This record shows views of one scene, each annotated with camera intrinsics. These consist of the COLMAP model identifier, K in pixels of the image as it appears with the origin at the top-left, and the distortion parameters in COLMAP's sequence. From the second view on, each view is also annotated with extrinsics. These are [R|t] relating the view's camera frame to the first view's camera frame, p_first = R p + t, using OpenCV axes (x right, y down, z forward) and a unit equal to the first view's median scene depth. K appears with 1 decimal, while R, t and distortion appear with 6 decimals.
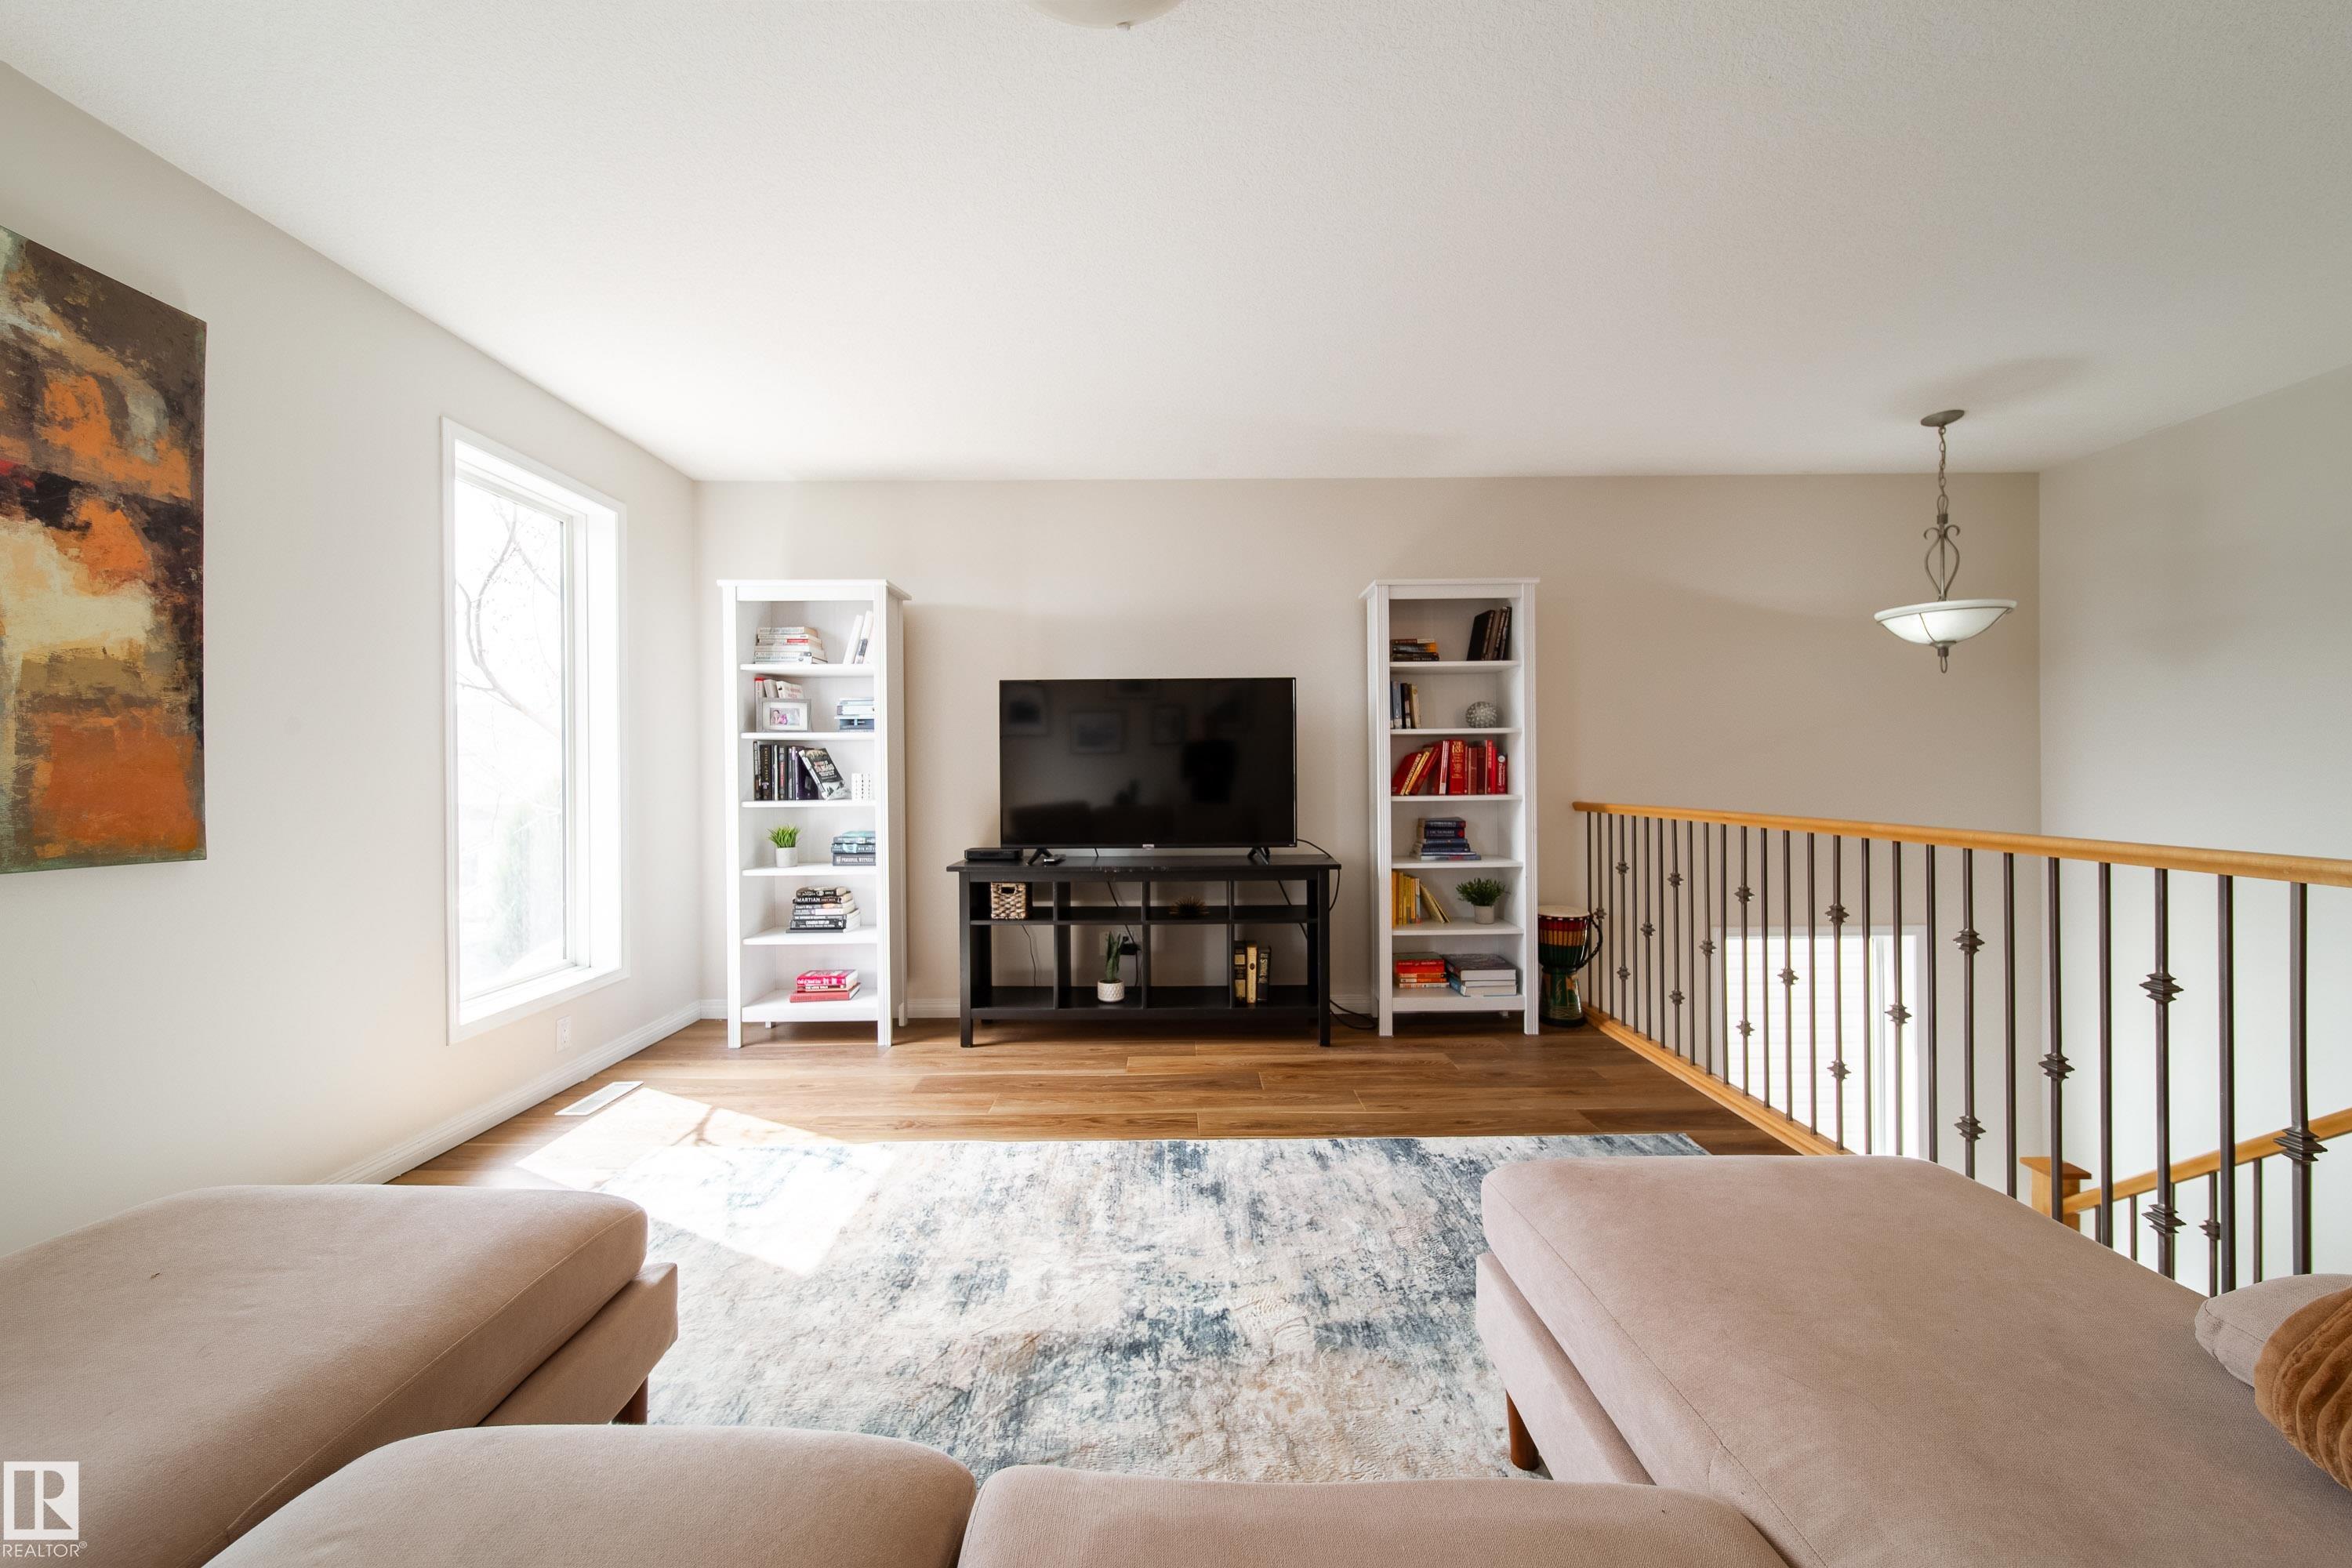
lens RADIAL K [[841.2, 0, 1185.7], [0, 841.2, 778.5], [0, 0, 1]] dist [0.000155, -0.000400]
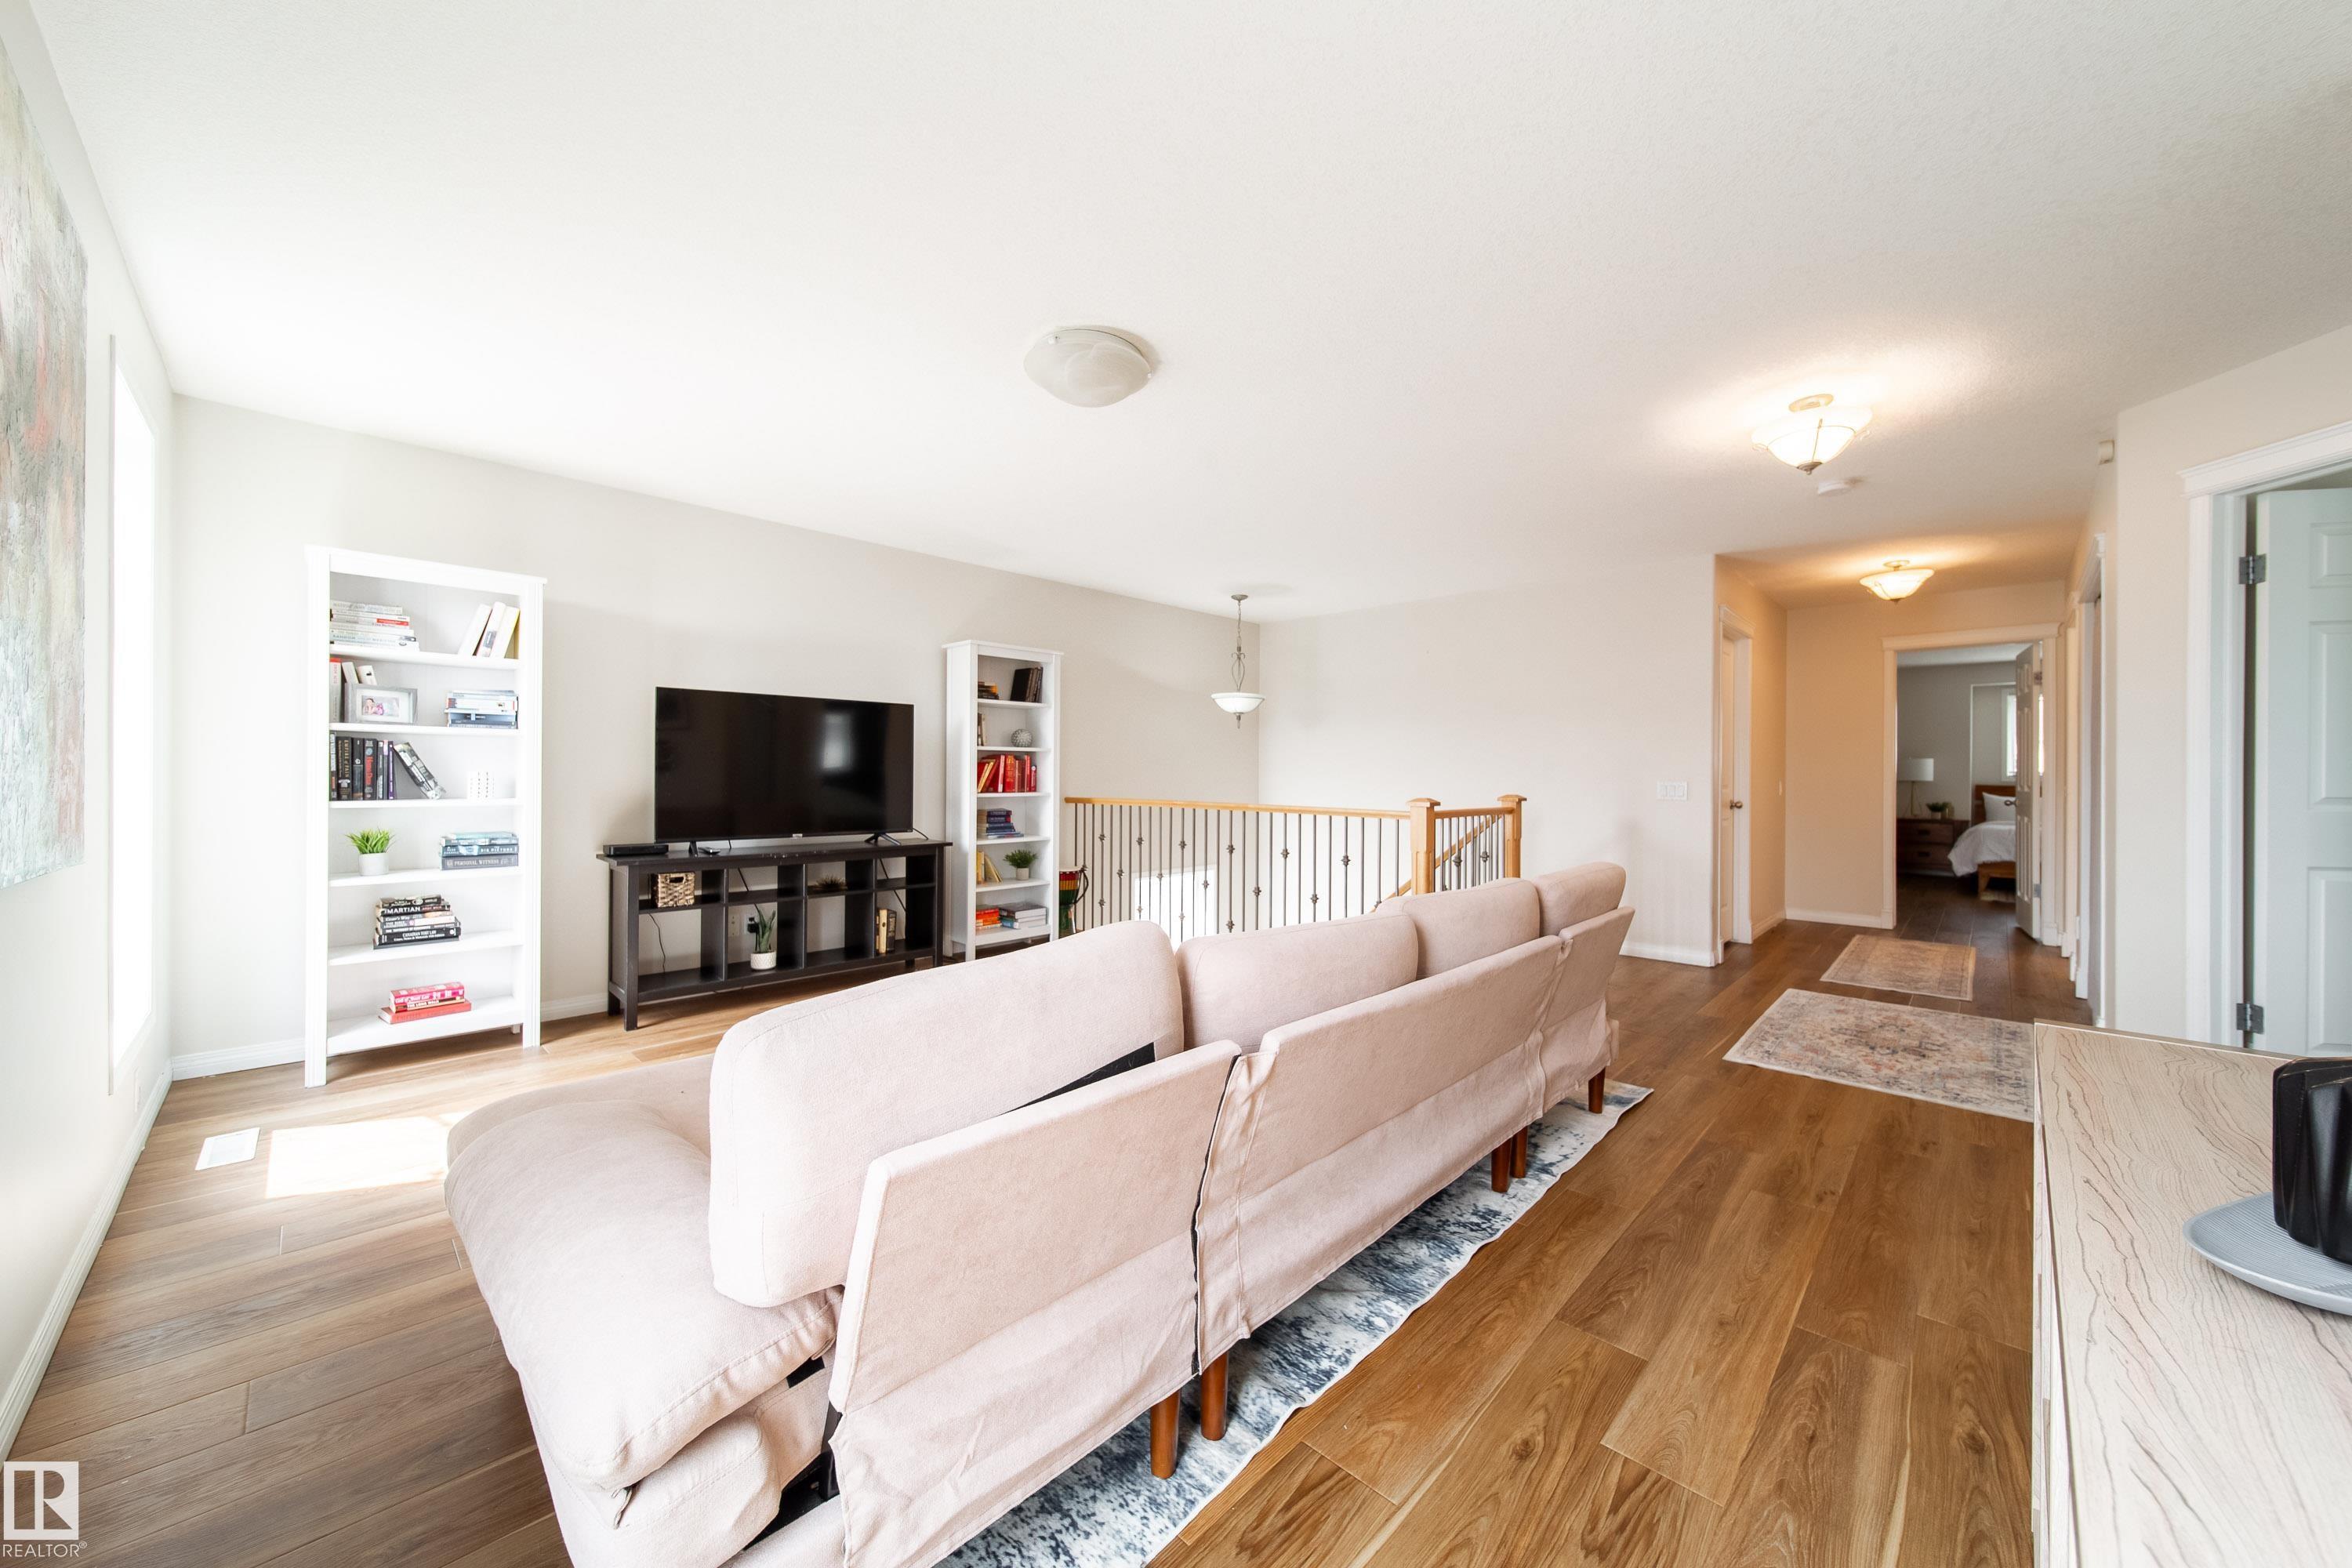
lens RADIAL K [[841.2, 0, 1177.2], [0, 841.2, 774.7], [0, 0, 1]] dist [0.000155, -0.000400]
pose [[0.701193, 0.013005, 0.712853, -0.515607], [-0.005808, 0.999905, -0.012529, 0.005081], [-0.712948, 0.004645, 0.701202, -0.228158]]
